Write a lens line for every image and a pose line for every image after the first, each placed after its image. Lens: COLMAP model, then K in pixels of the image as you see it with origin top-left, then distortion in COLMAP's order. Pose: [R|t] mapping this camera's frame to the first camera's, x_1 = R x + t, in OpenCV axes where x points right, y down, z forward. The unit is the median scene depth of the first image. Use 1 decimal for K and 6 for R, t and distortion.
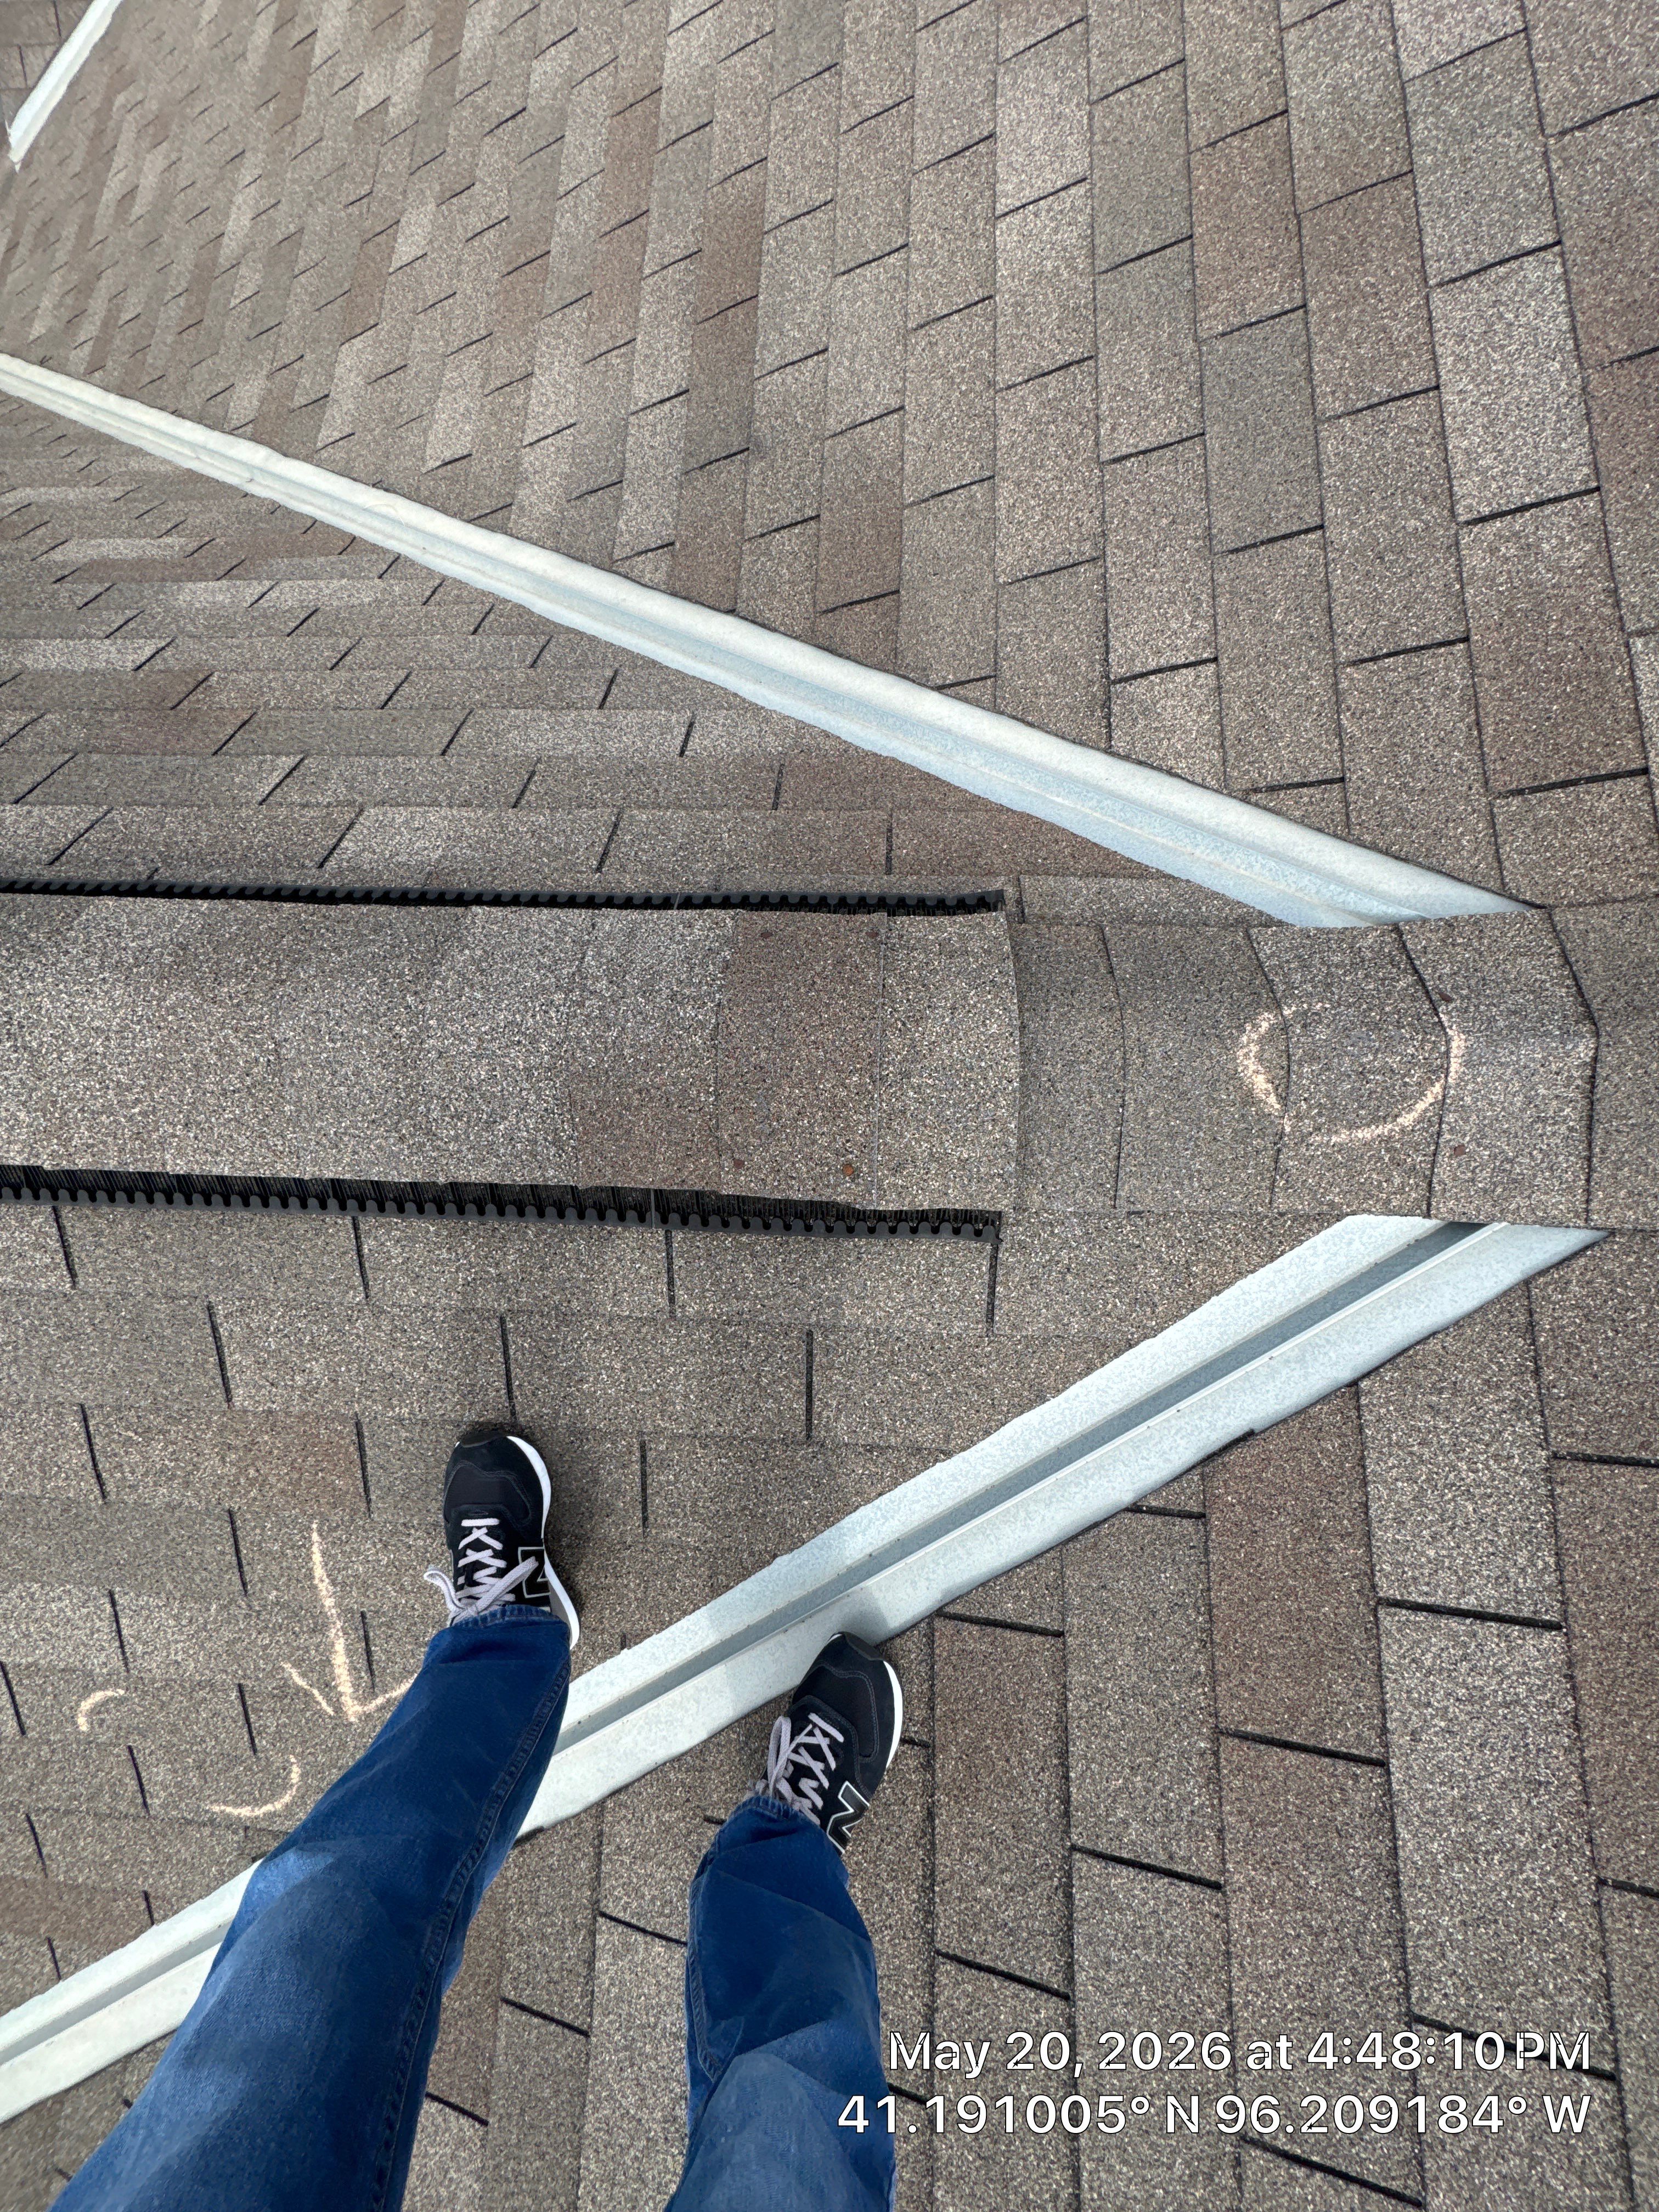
lens RADIAL K [[890.0, 0, 828.6], [0, 890.0, 1103.1], [0, 0, 1]] dist [-0.001557, 0.000114]
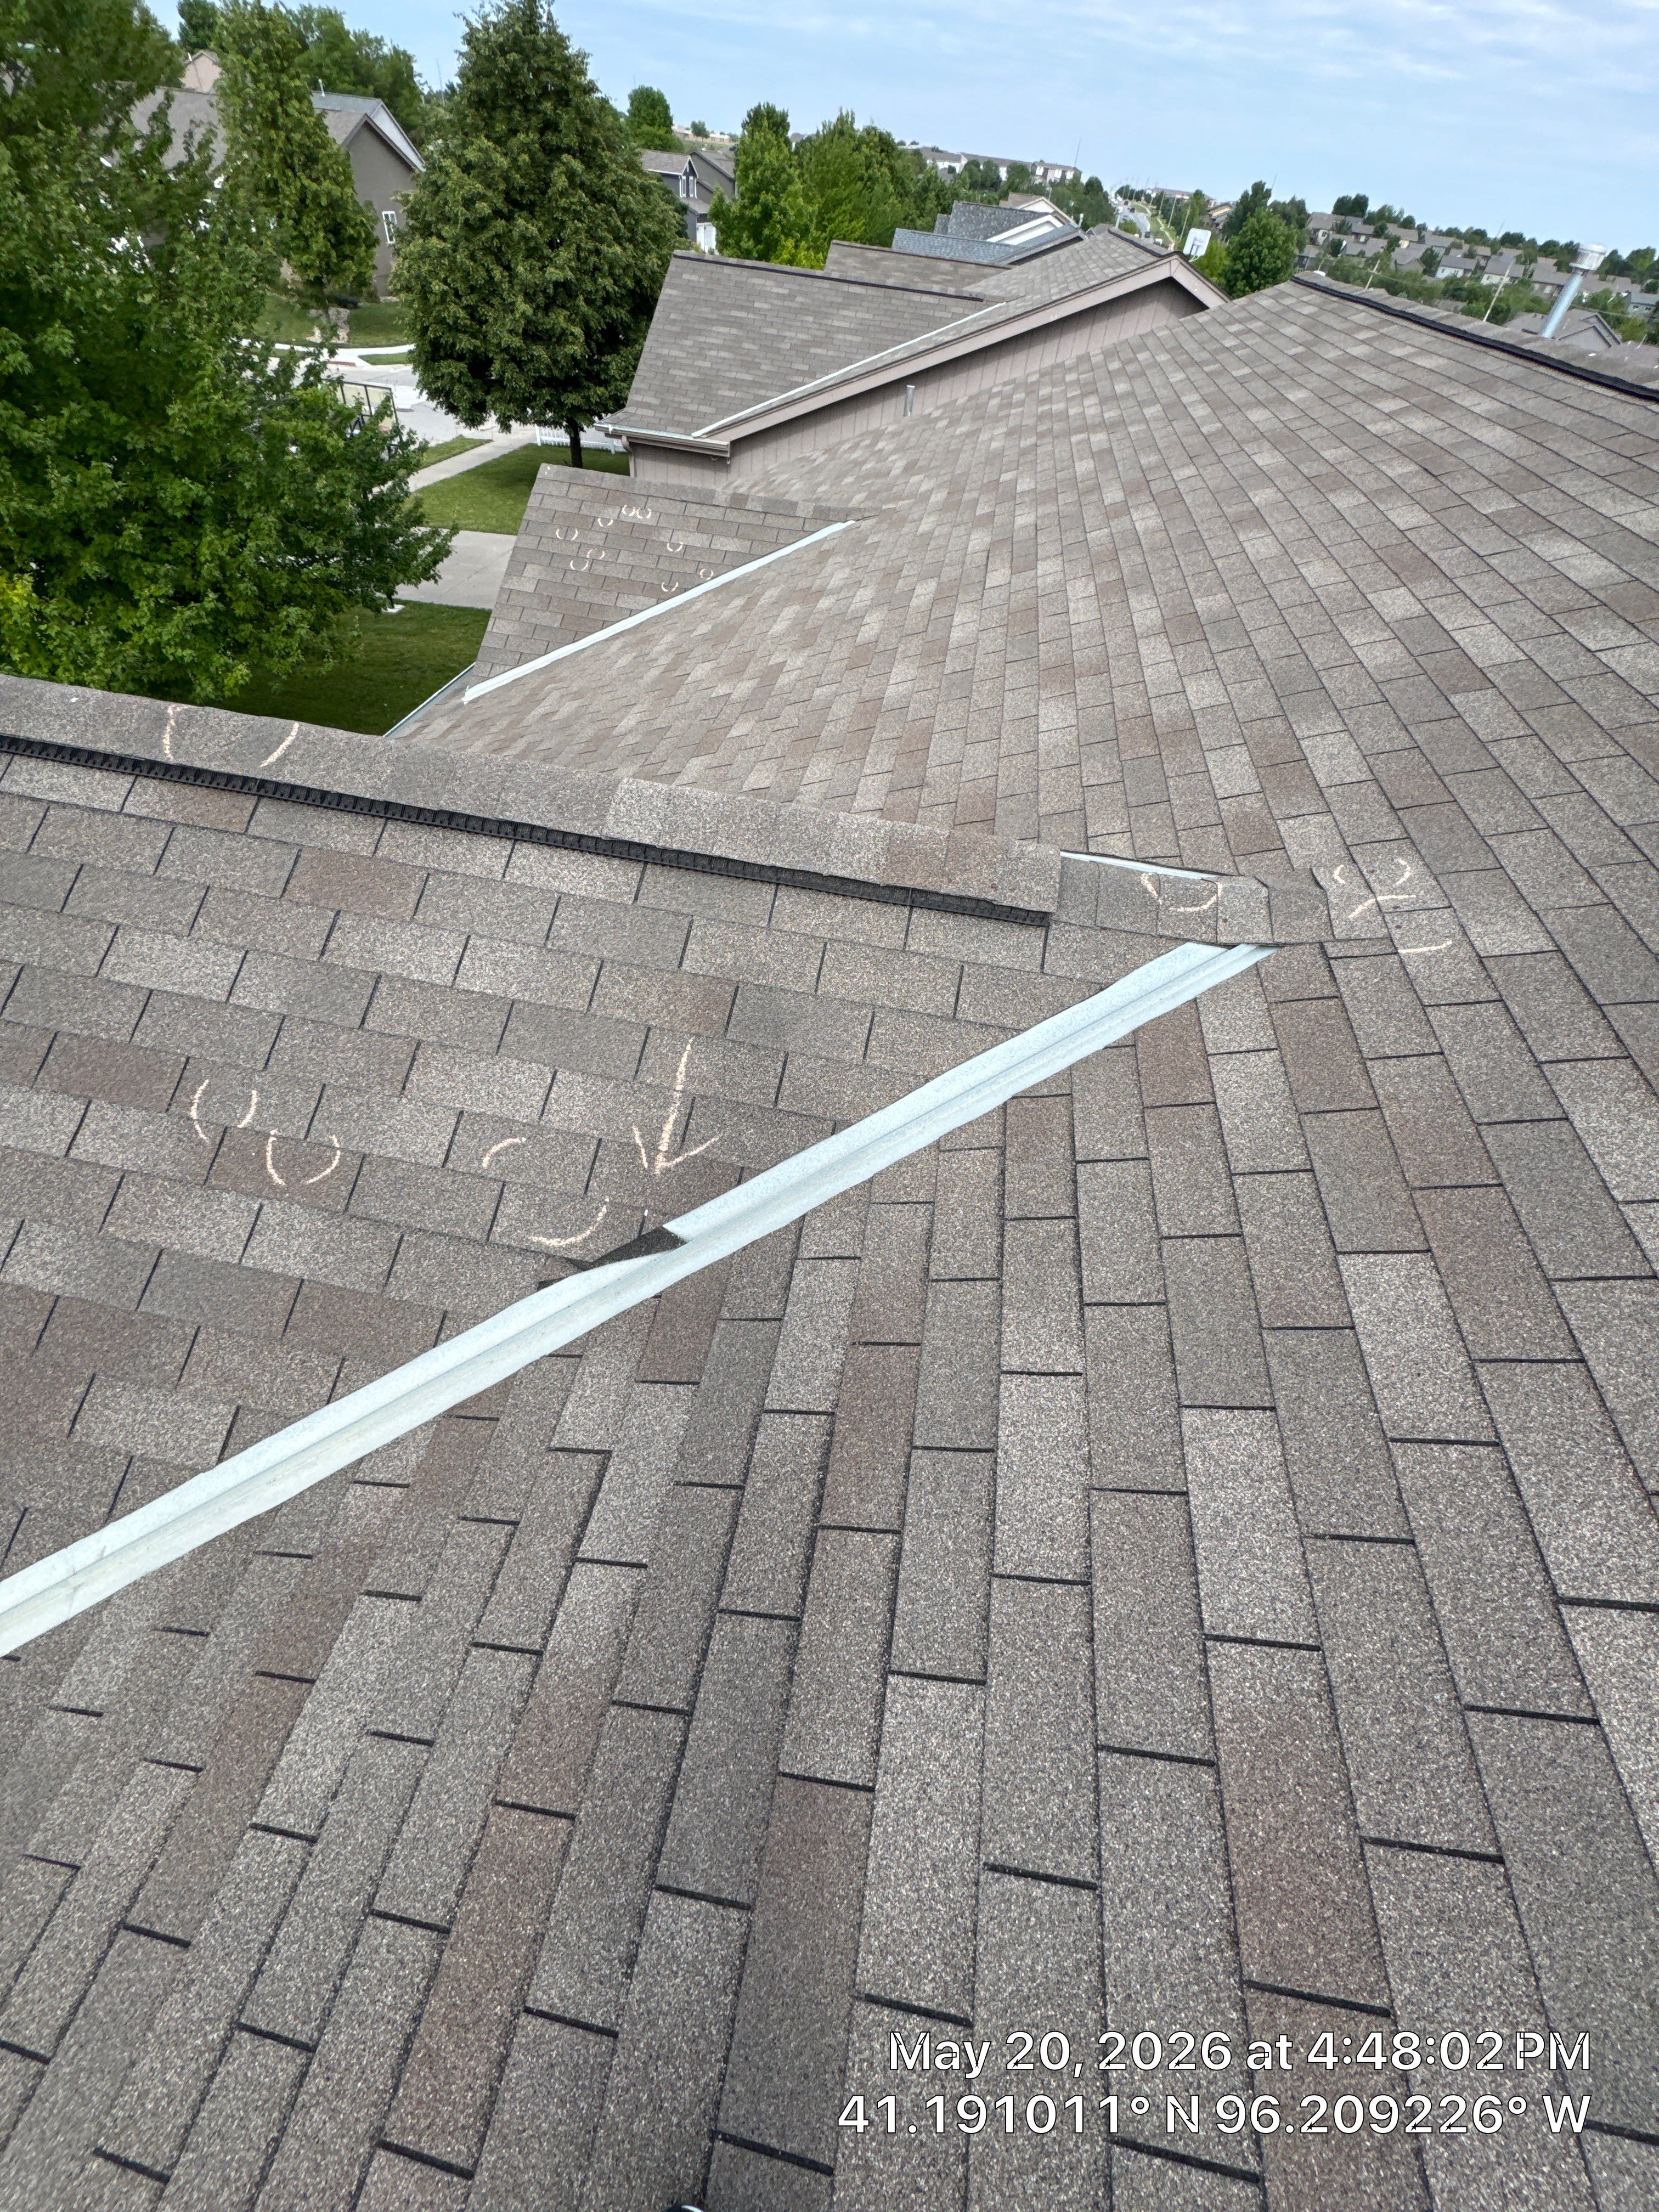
lens RADIAL K [[887.7, 0, 827.6], [0, 887.7, 1109.3], [0, 0, 1]] dist [-0.000926, -0.000117]
pose [[0.982275, 0.186876, 0.014570, -0.325772], [-0.151635, 0.837915, -0.524313, 1.810651], [-0.110190, 0.512811, 0.851401, -0.704441]]
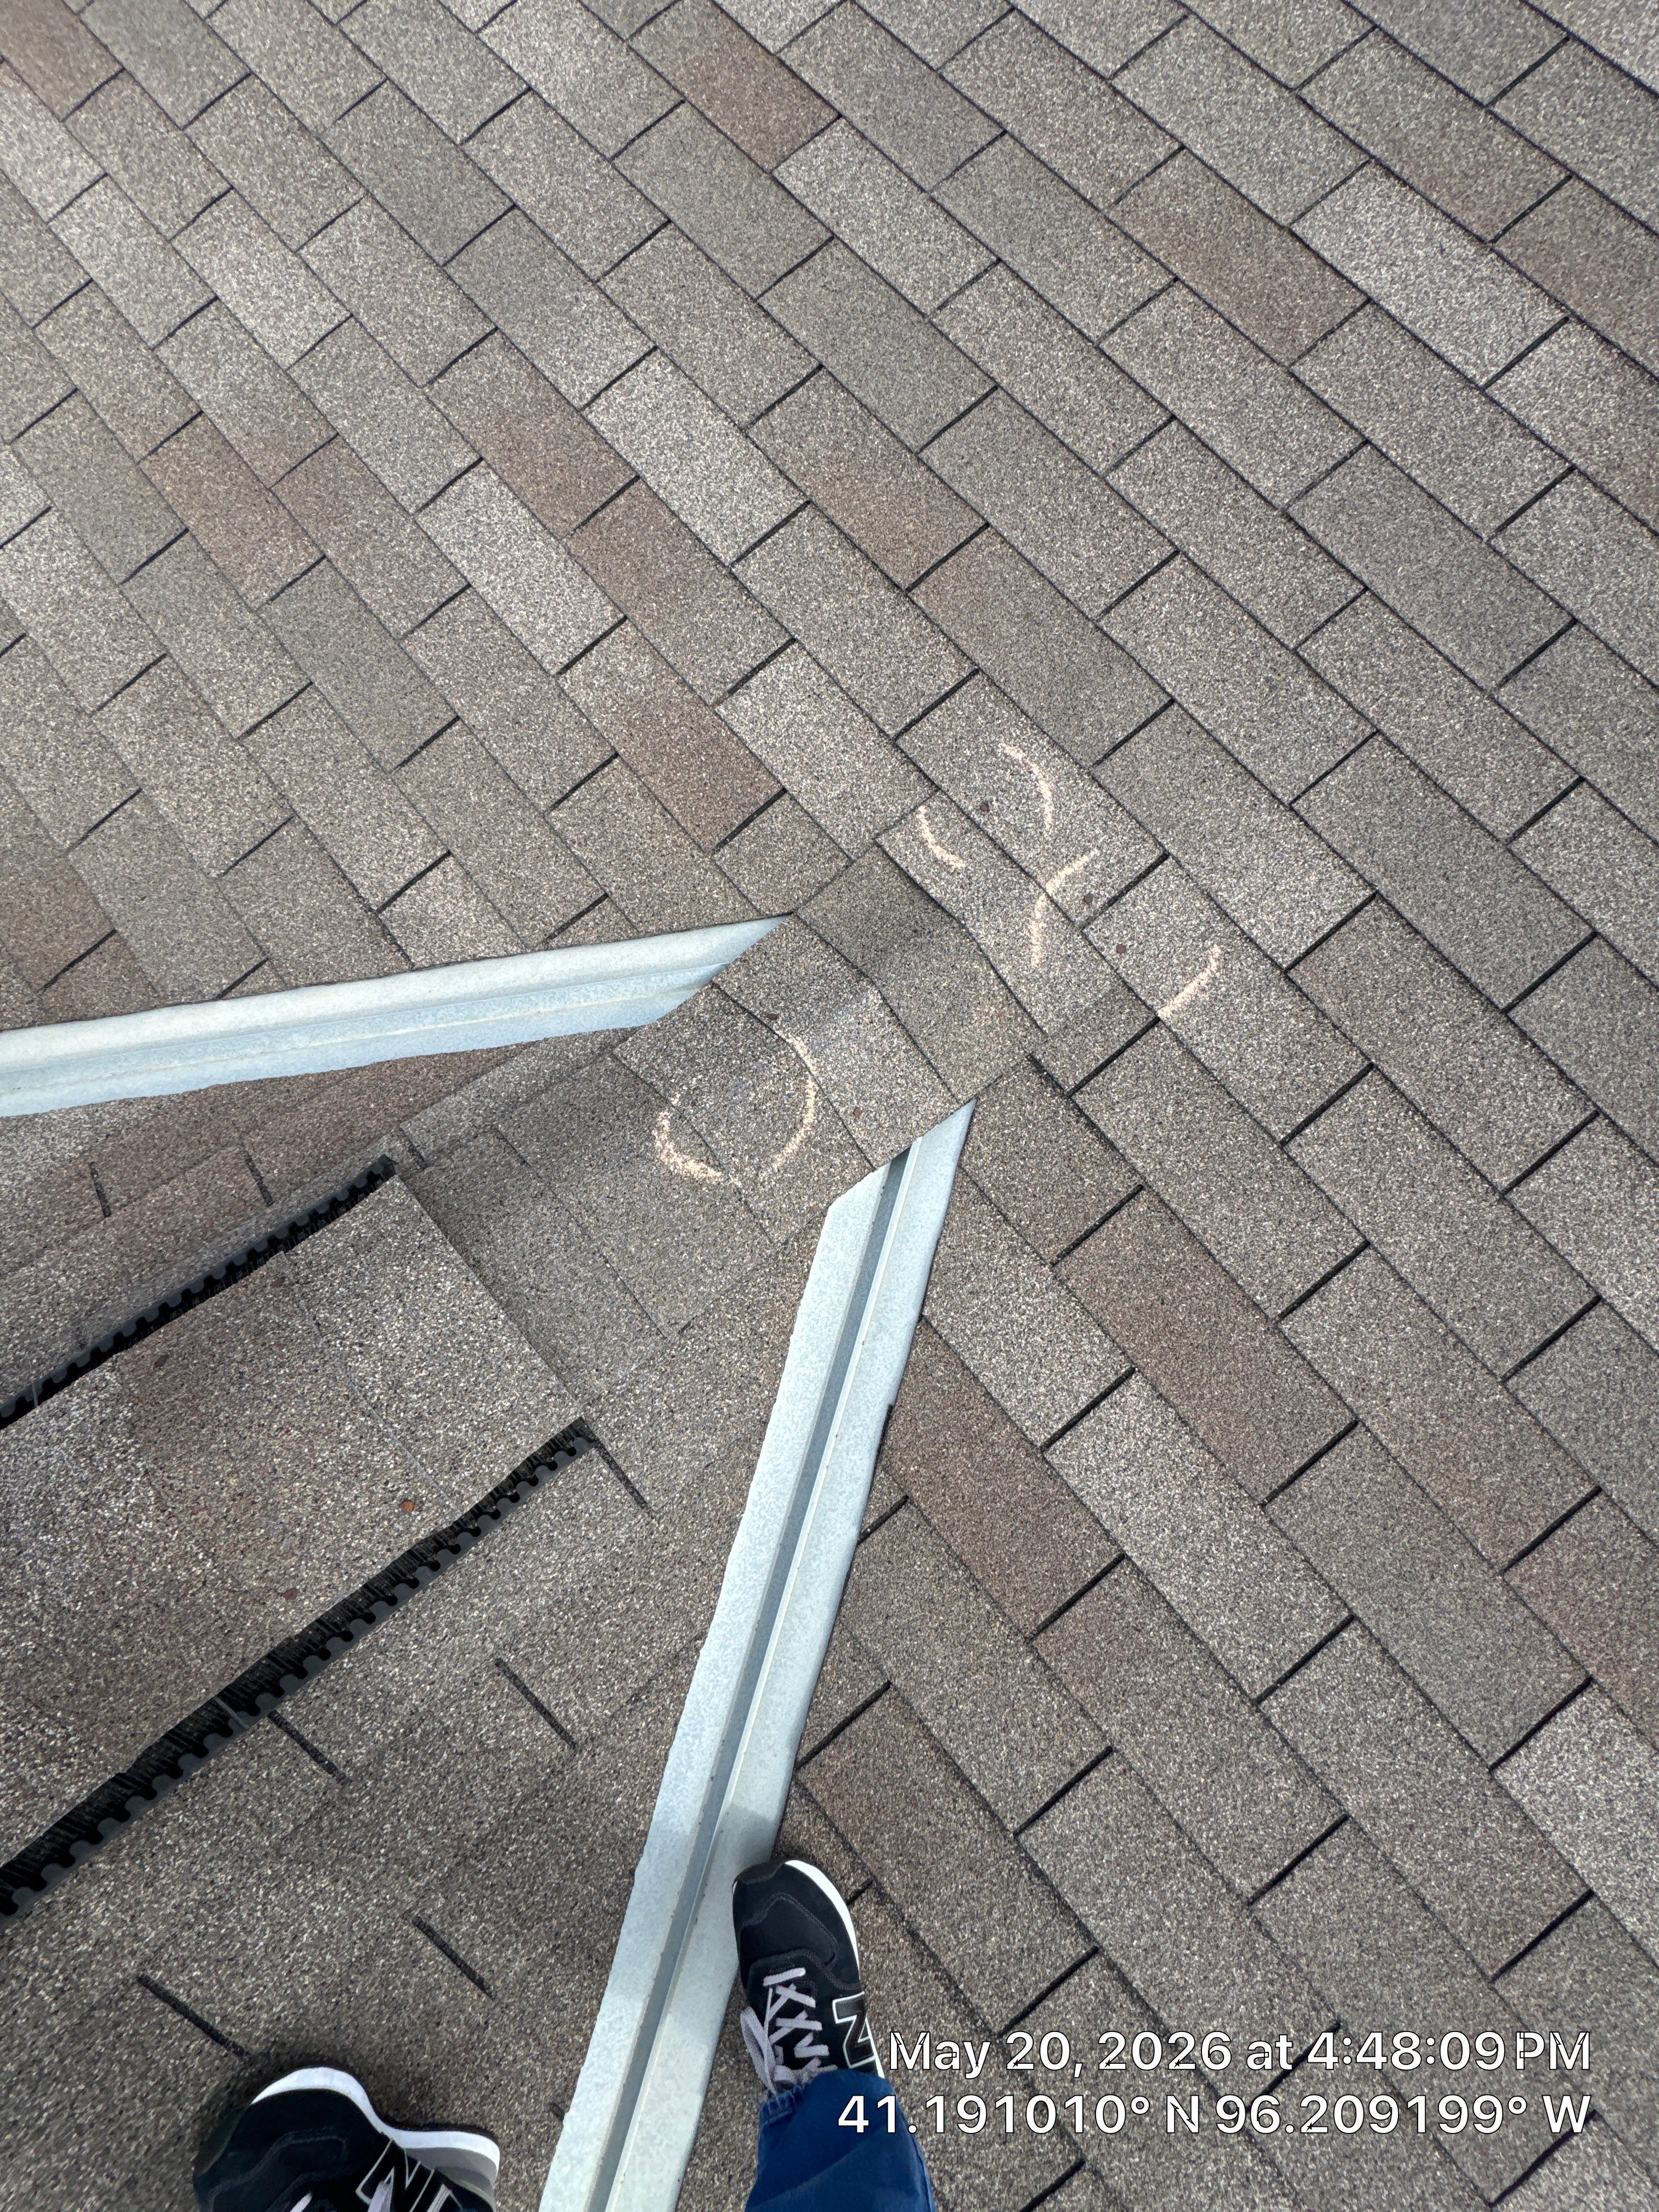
lens RADIAL K [[890.0, 0, 828.6], [0, 890.0, 1103.1], [0, 0, 1]] dist [-0.001557, 0.000114]
pose [[0.710096, -0.564125, 0.421338, 0.156357], [0.609508, 0.792081, 0.033283, -0.017939], [-0.352510, 0.233175, 0.906293, -0.075039]]
